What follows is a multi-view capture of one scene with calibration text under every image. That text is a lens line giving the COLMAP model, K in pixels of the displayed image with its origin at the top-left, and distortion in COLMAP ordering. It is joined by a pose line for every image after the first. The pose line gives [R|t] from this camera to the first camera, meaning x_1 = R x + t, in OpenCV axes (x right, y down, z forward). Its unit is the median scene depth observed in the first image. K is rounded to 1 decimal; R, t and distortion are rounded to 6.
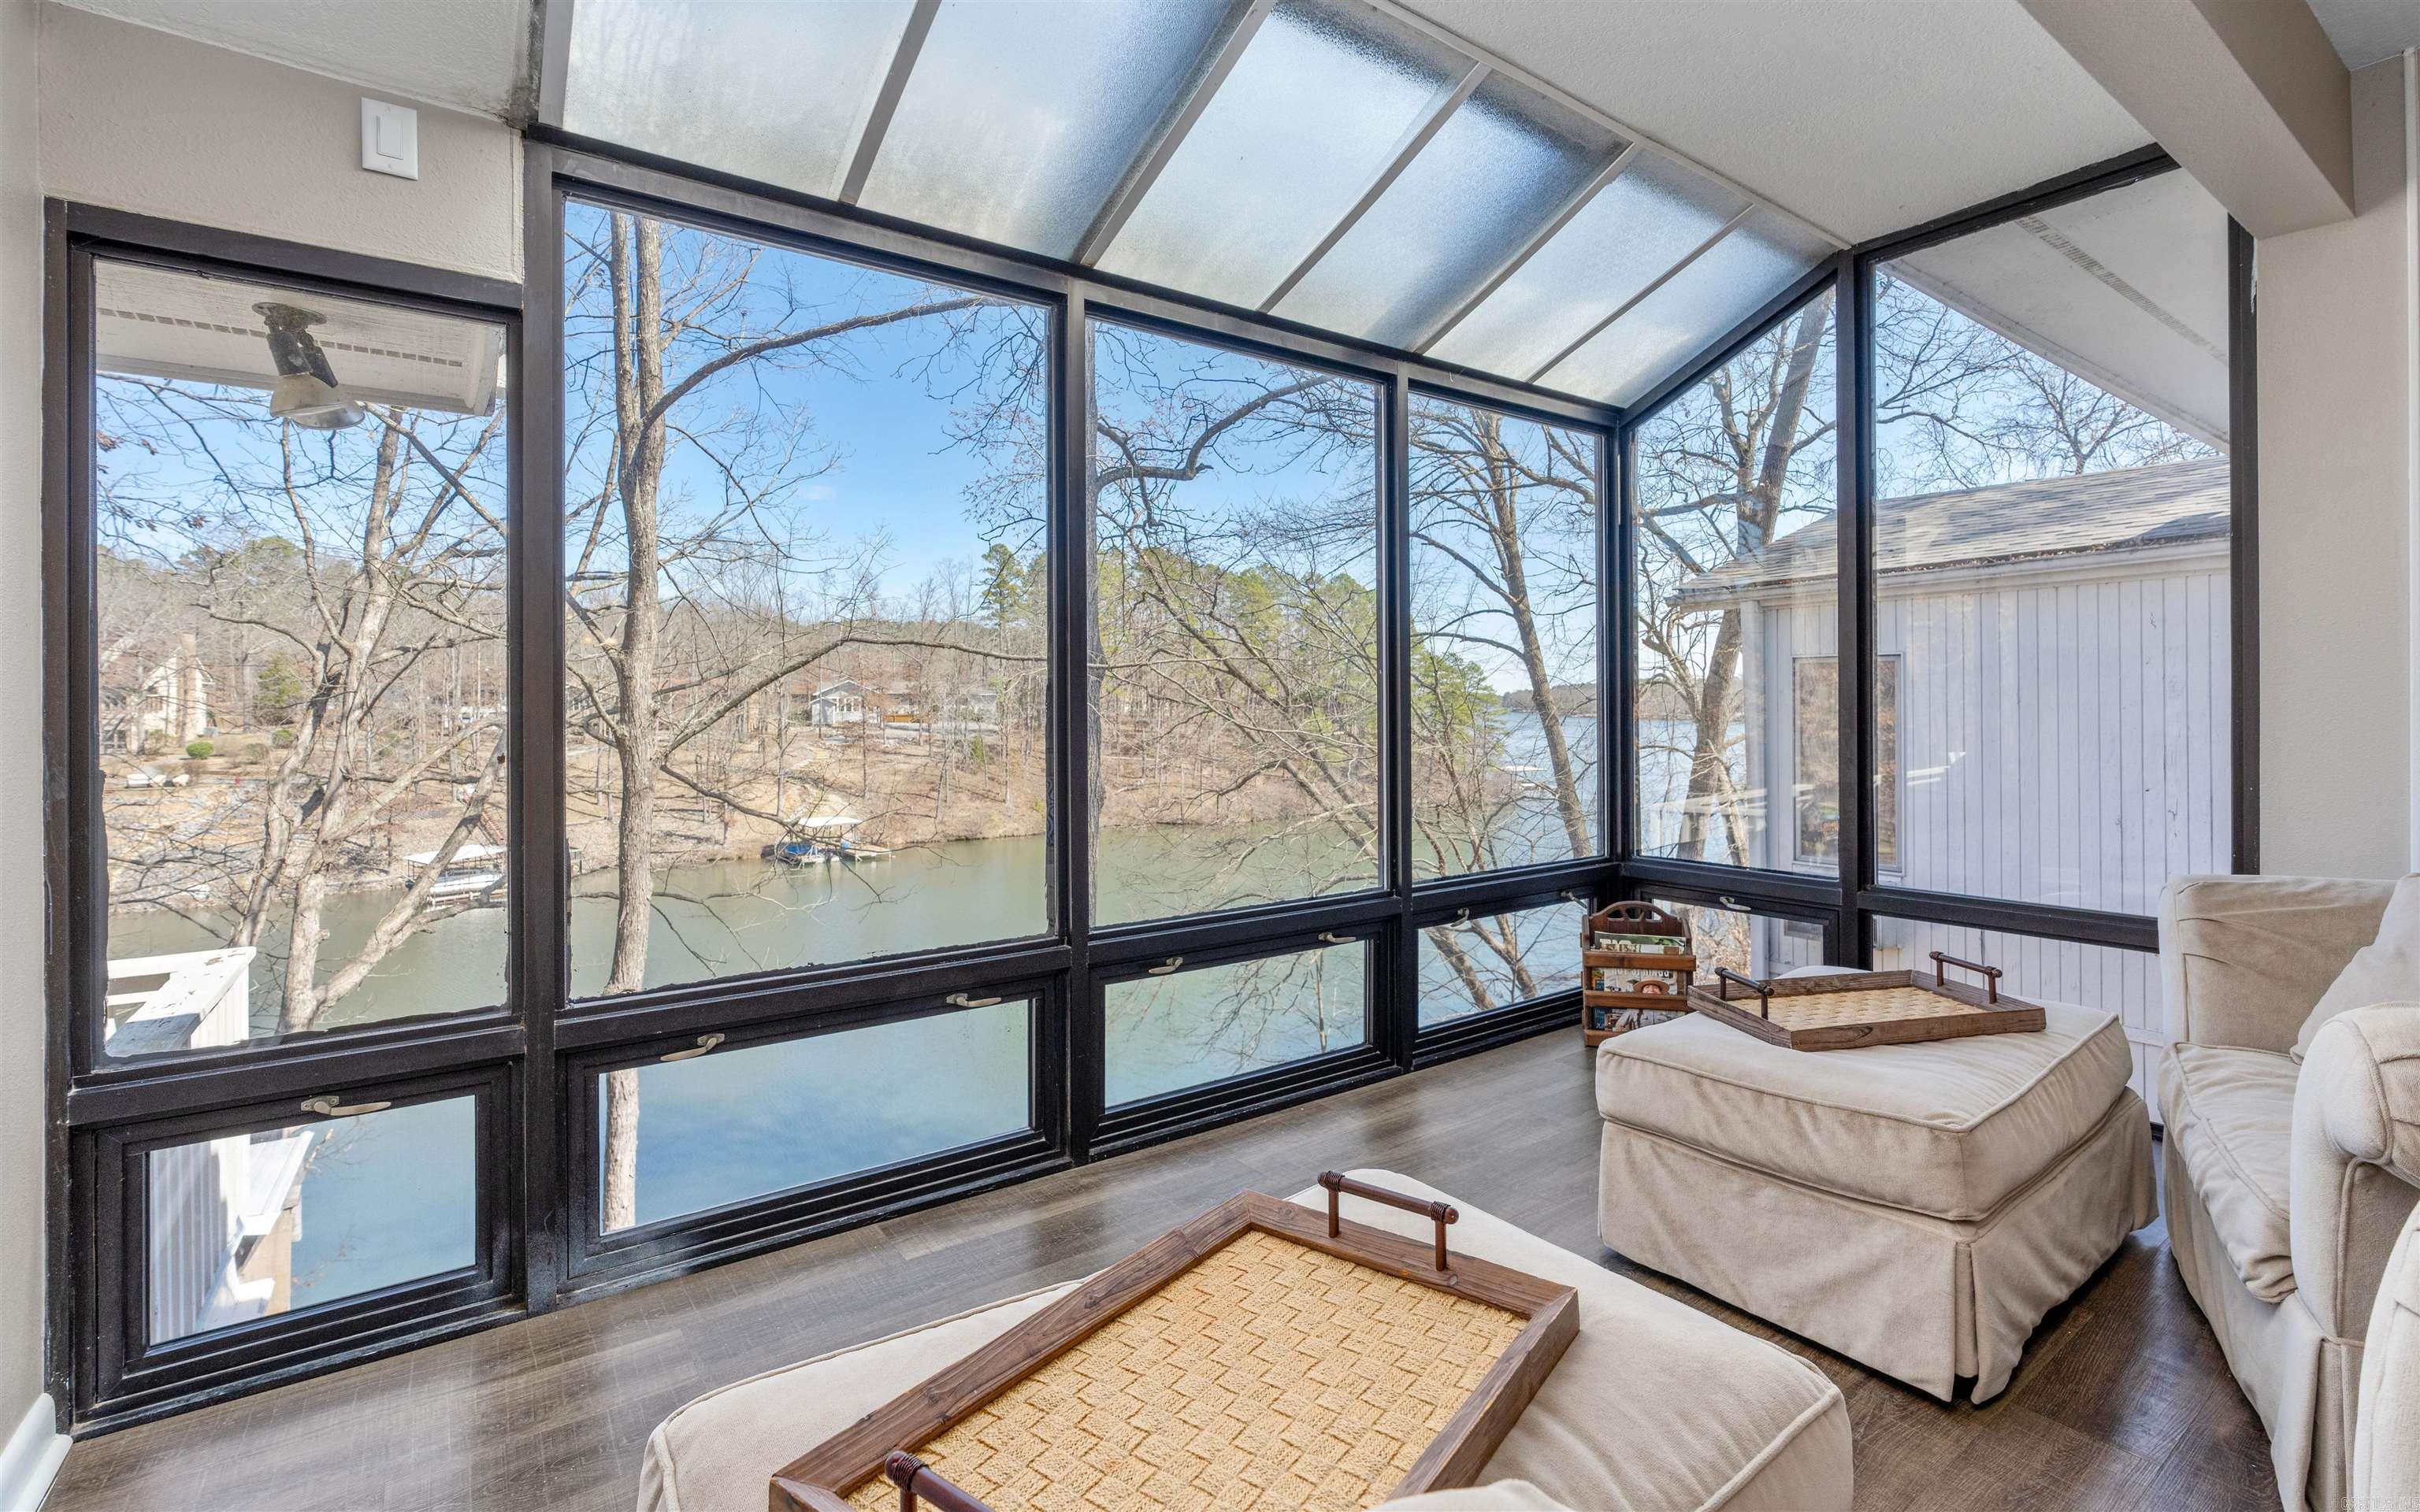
lens RADIAL K [[1098.8, 0, 1201.4], [0, 1098.8, 710.1], [0, 0, 1]] dist [-0.009066, 0.002521]
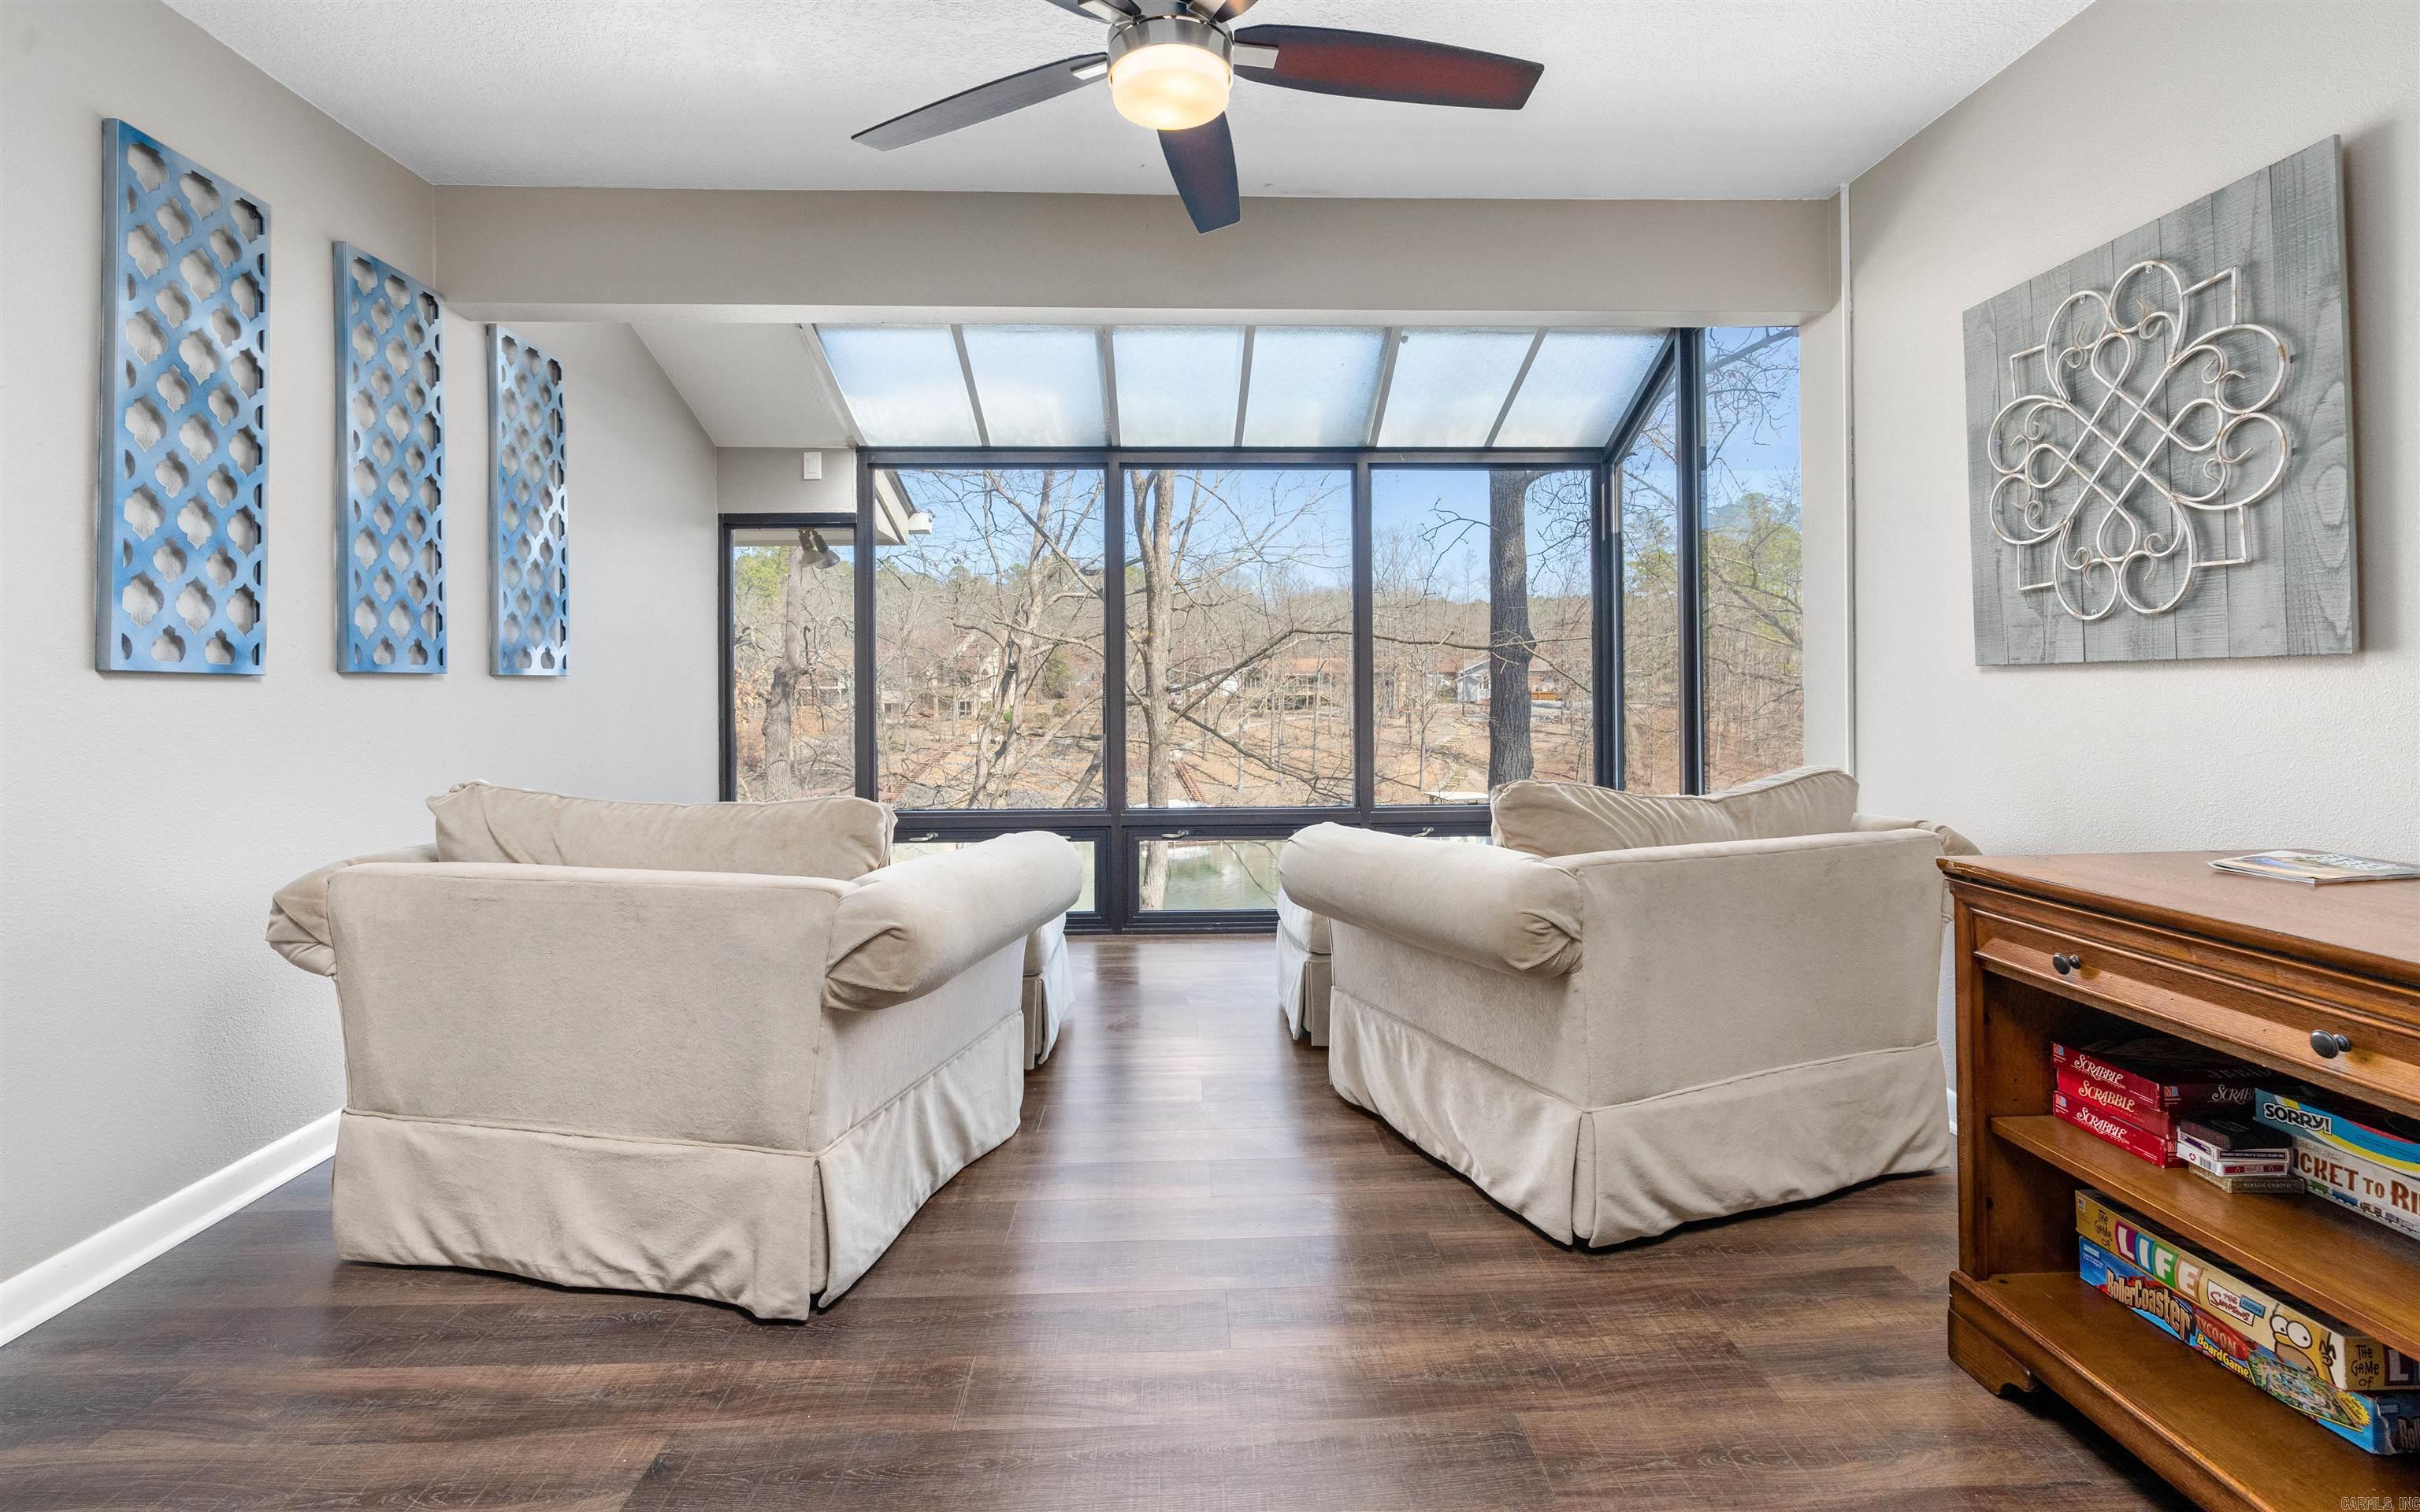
lens RADIAL K [[1098.8, 0, 1183.7], [0, 1098.8, 678.2], [0, 0, 1]] dist [-0.009066, 0.002521]
pose [[0.831512, -0.003761, -0.555493, 0.251407], [-0.000950, 0.999966, -0.008192, 0.000358], [0.555505, 0.007340, 0.831481, -0.117982]]
